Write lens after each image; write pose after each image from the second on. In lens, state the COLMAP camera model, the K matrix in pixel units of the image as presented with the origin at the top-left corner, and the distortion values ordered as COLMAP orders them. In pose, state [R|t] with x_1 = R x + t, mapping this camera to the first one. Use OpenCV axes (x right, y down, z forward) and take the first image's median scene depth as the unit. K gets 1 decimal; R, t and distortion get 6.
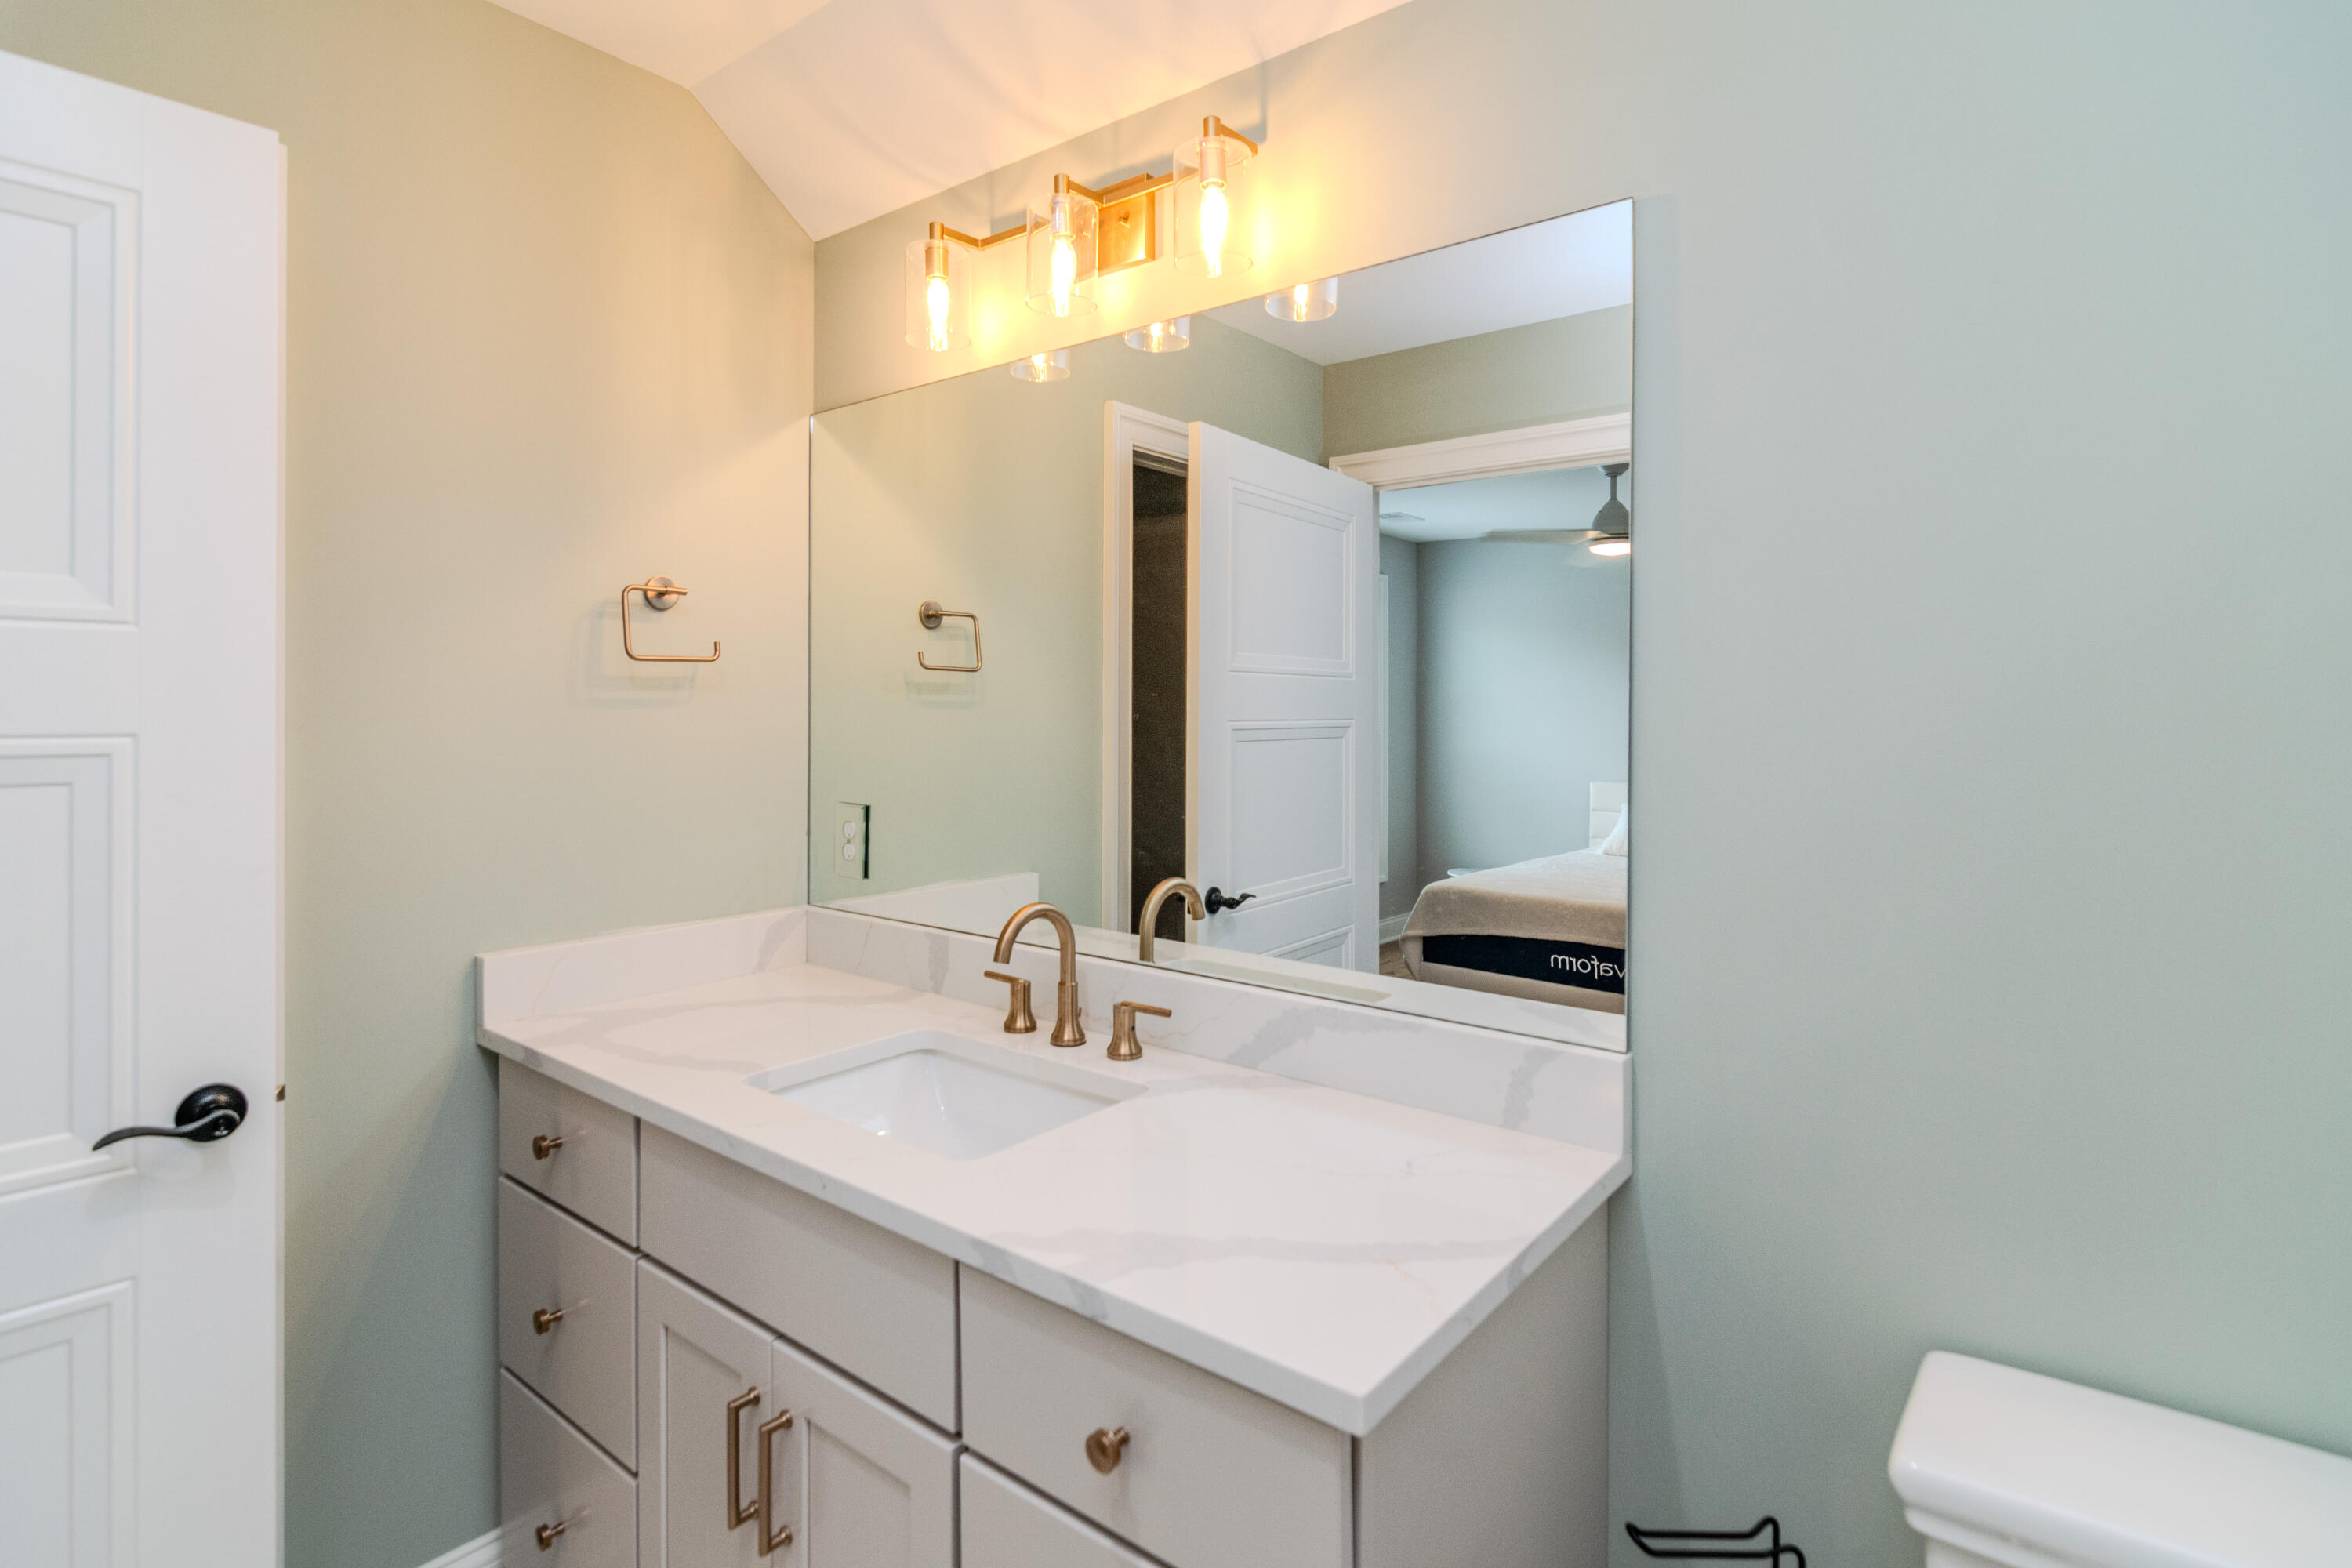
lens RADIAL K [[1178.5, 0, 1175.9], [0, 1178.5, 685.0], [0, 0, 1]] dist [0.000601, -0.000275]
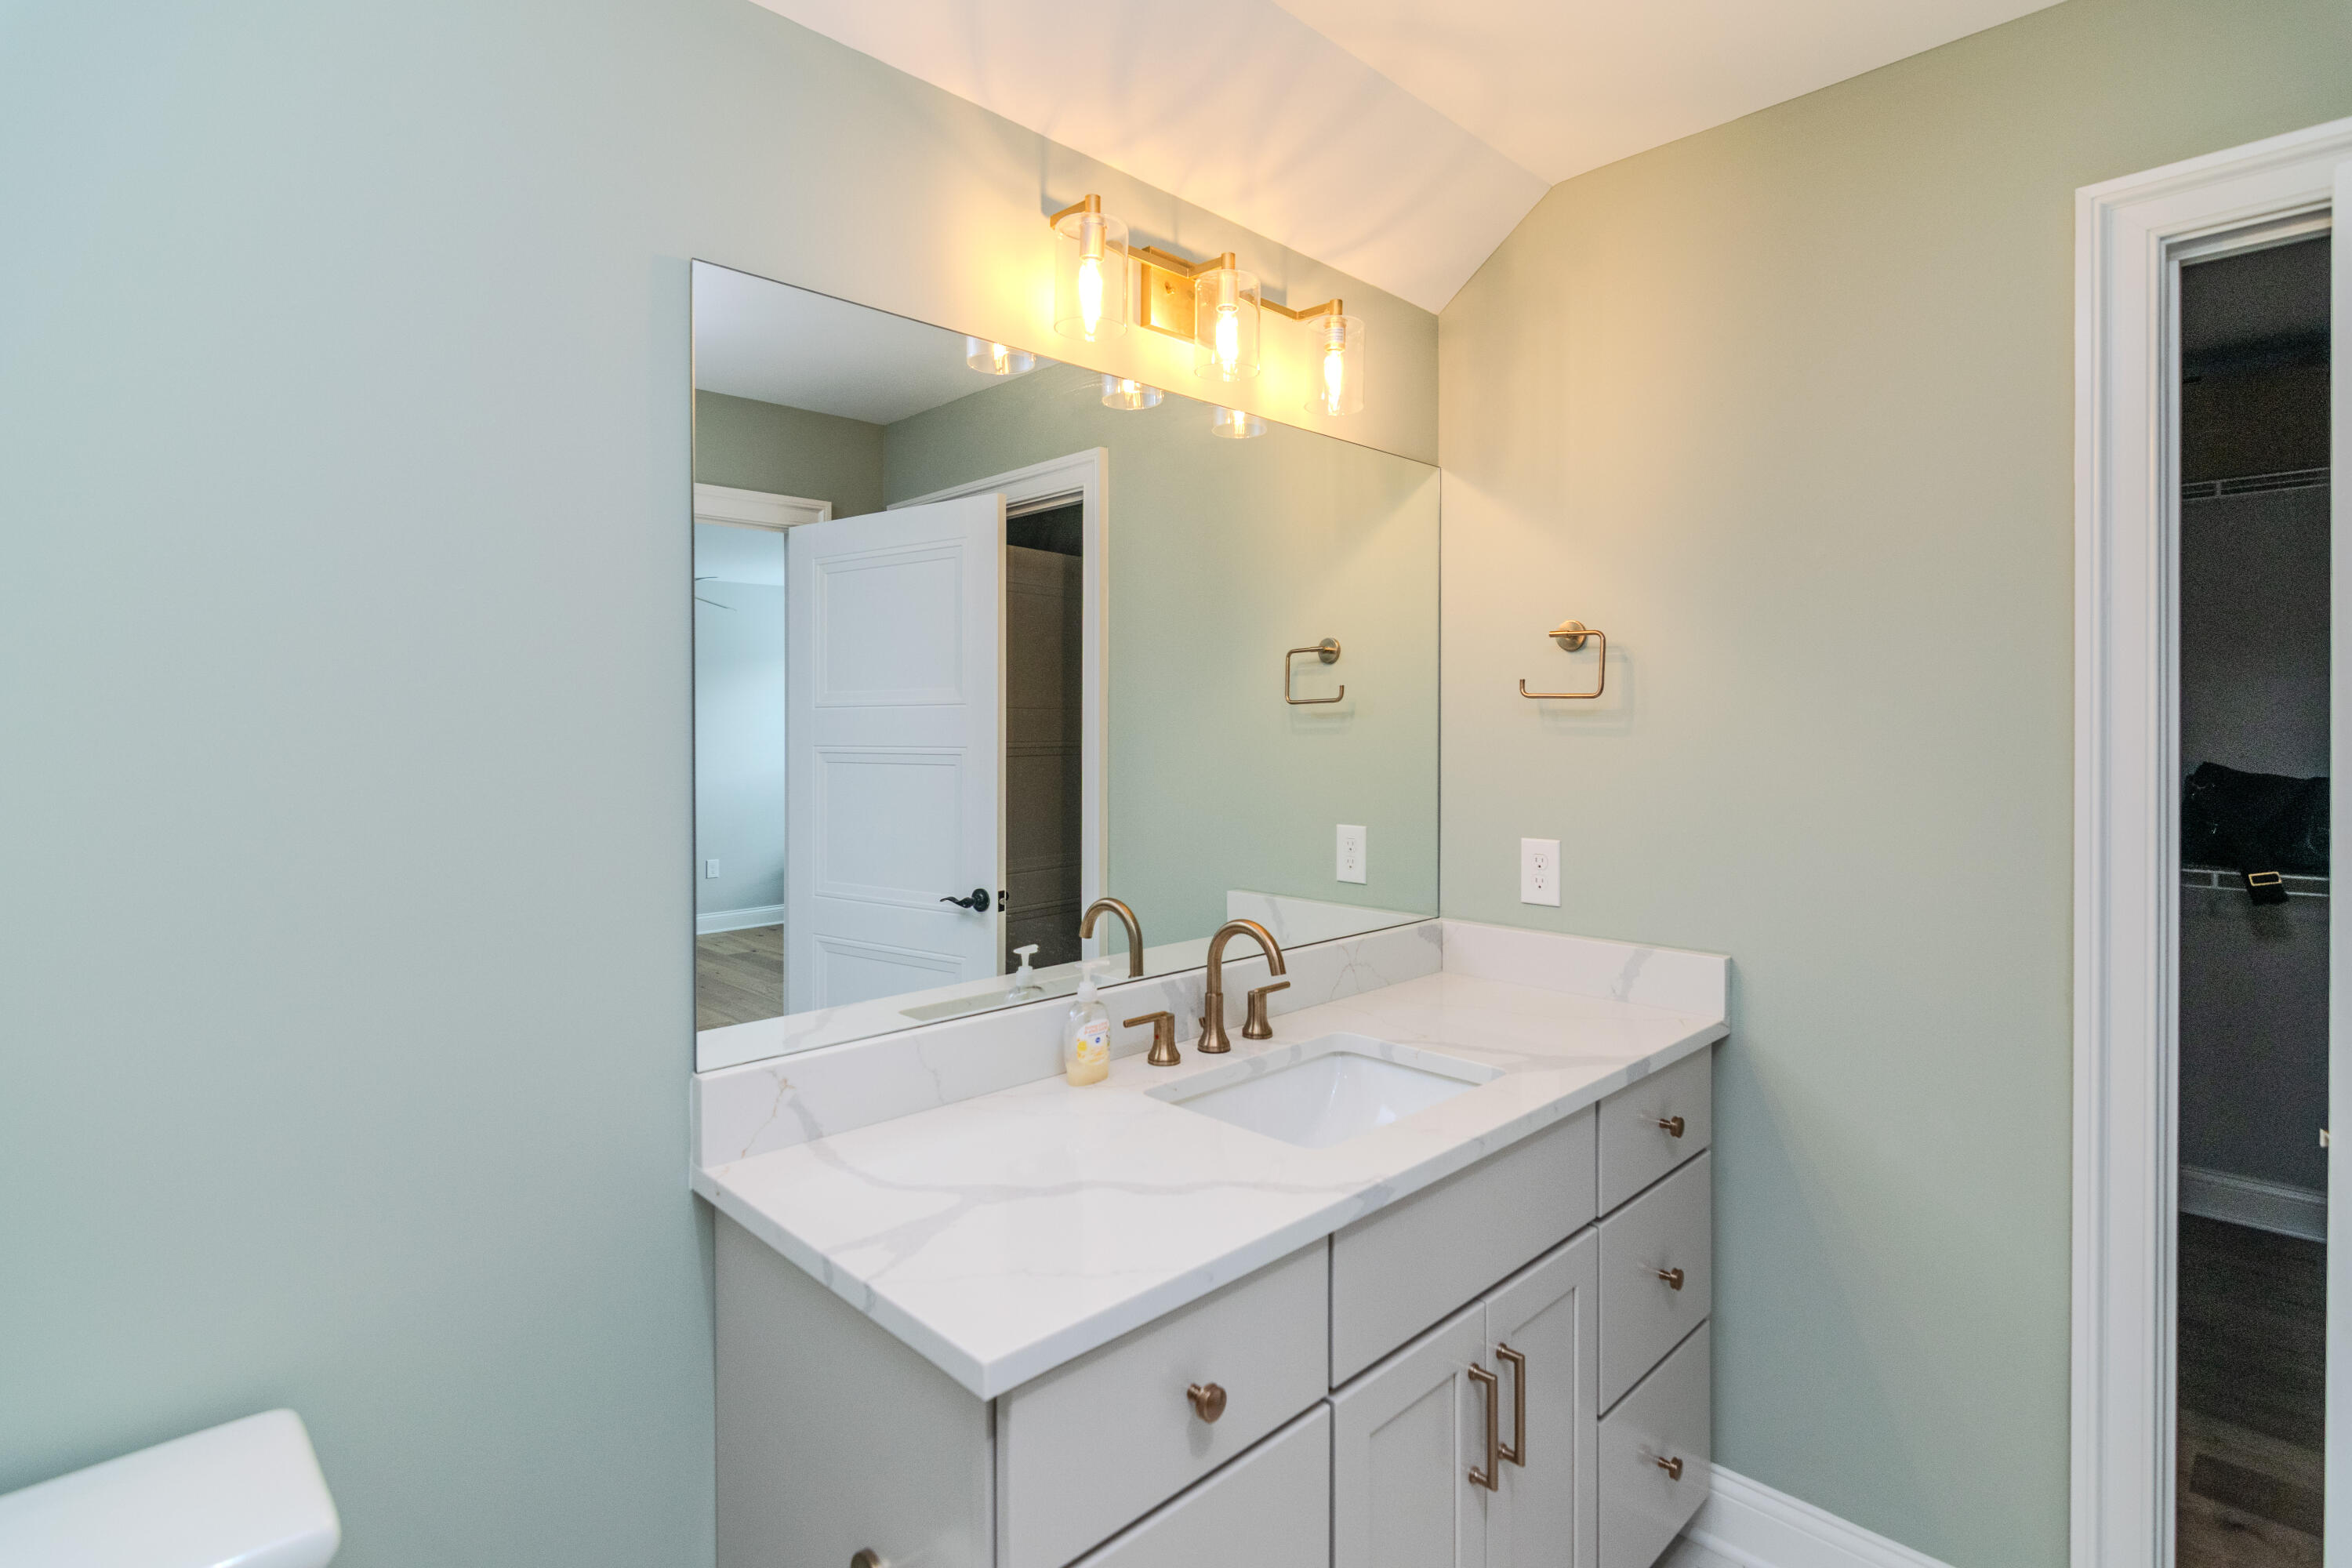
lens RADIAL K [[1124.8, 0, 1175.3], [0, 1124.8, 740.0], [0, 0, 1]] dist [-0.001868, -0.000124]
pose [[0.110016, -0.001584, 0.993929, -1.155964], [-0.011371, 0.999931, 0.002853, 0.016989], [-0.993865, -0.011616, 0.109990, 0.950554]]
